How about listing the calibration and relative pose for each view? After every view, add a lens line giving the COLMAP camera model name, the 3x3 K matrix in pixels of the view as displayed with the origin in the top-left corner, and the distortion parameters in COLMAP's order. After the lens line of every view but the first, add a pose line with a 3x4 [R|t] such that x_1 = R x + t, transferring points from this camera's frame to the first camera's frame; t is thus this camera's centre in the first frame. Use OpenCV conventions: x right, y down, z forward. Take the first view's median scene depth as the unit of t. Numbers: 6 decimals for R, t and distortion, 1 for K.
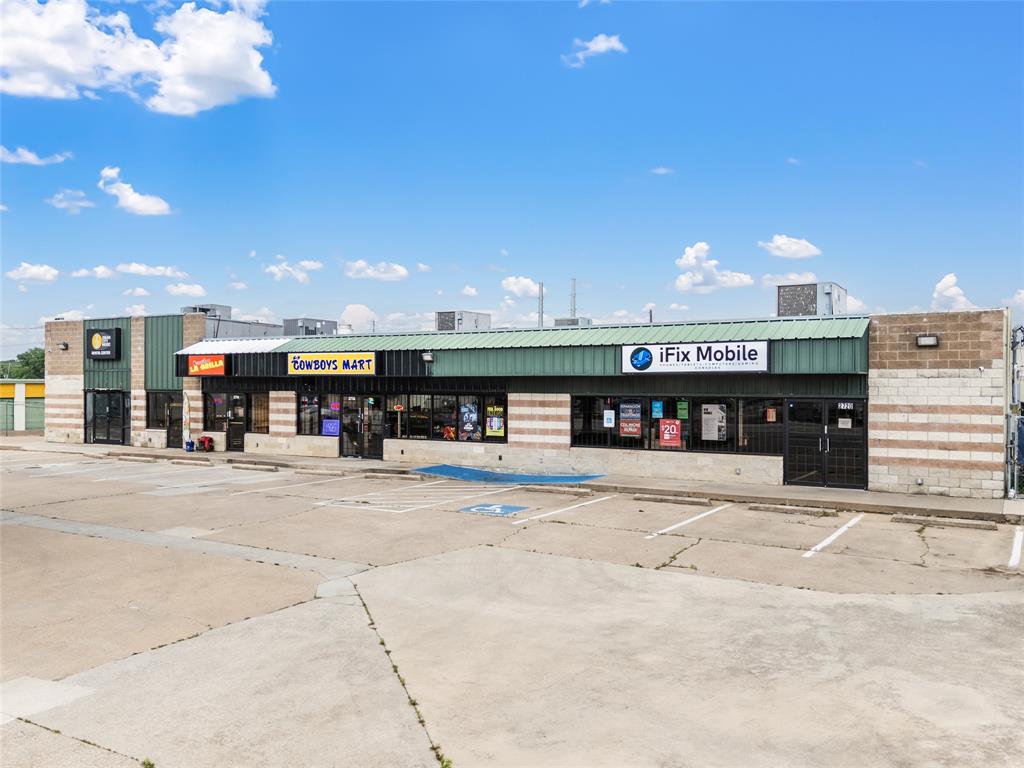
lens RADIAL K [[851.3, 0, 512.0], [0, 851.3, 384.0], [0, 0, 1]] dist [0.106922, -0.181101]
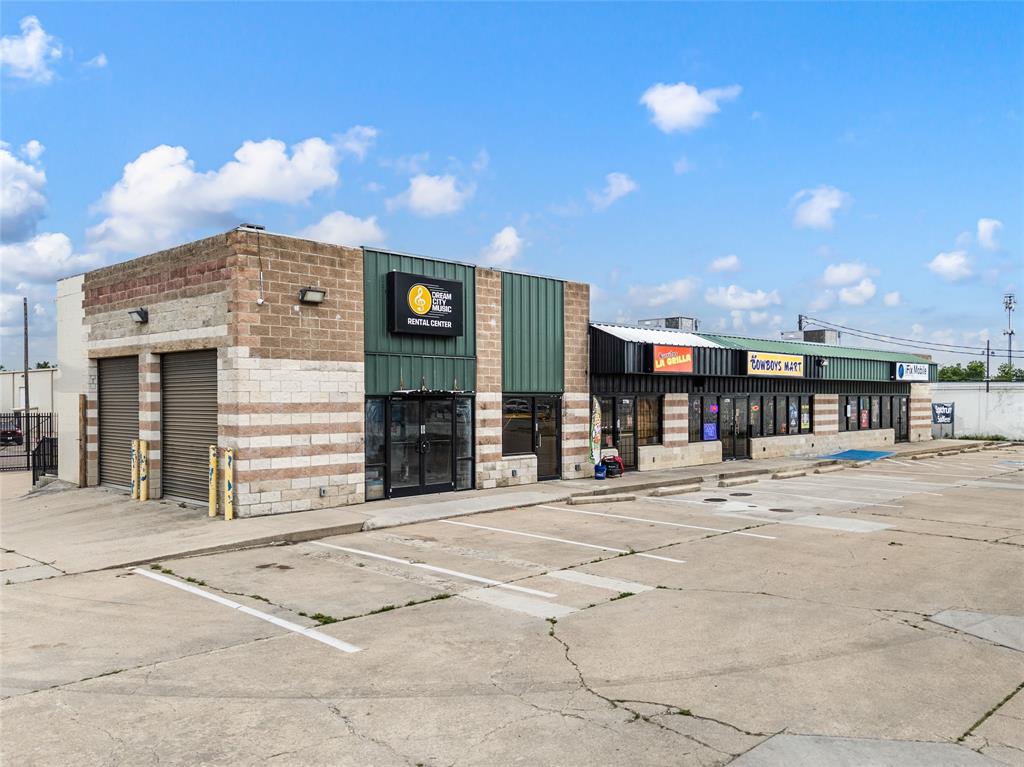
lens RADIAL K [[808.1, 0, 513.4], [0, 808.1, 408.5], [0, 0, 1]] dist [0.098131, 0.000719]
pose [[0.246207, -0.014799, 0.969104, -1.045804], [0.004387, 0.999890, 0.014154, 0.010793], [-0.969207, 0.000766, 0.246245, 0.915466]]
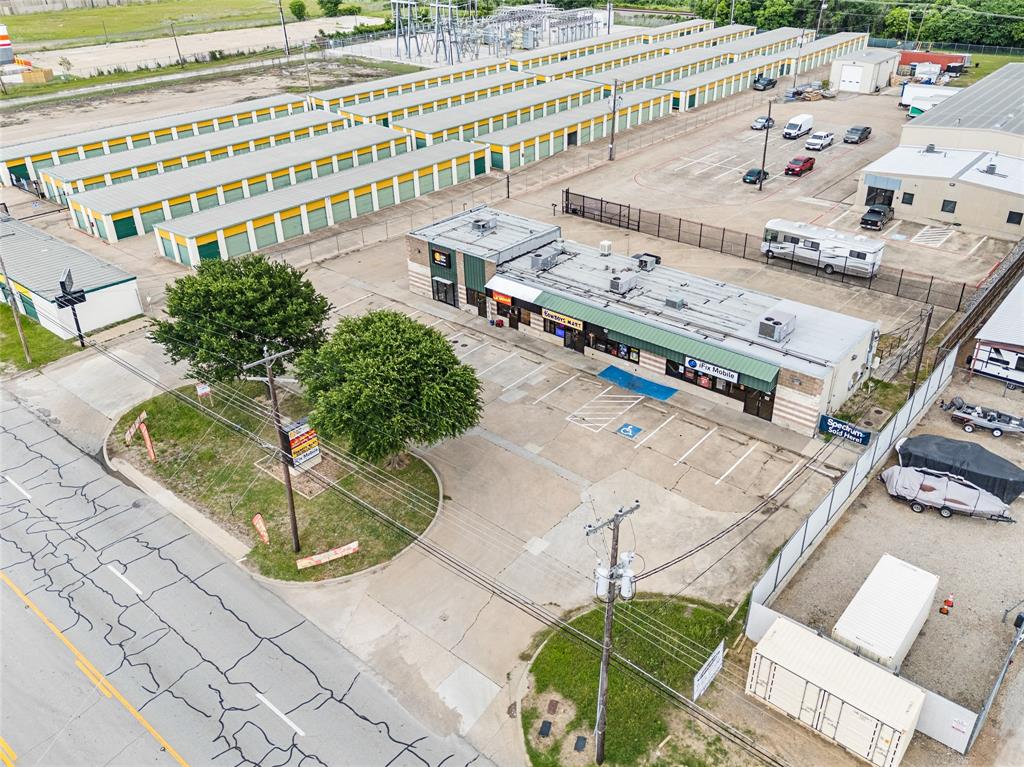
lens RADIAL K [[810.1, 0, 537.0], [0, 810.1, 387.2], [0, 0, 1]] dist [0.088778, -0.086511]
pose [[0.989198, 0.066271, -0.130753, 0.010366], [0.010215, 0.858638, 0.512480, -0.829376], [0.146232, -0.508280, 0.848686, -0.782624]]
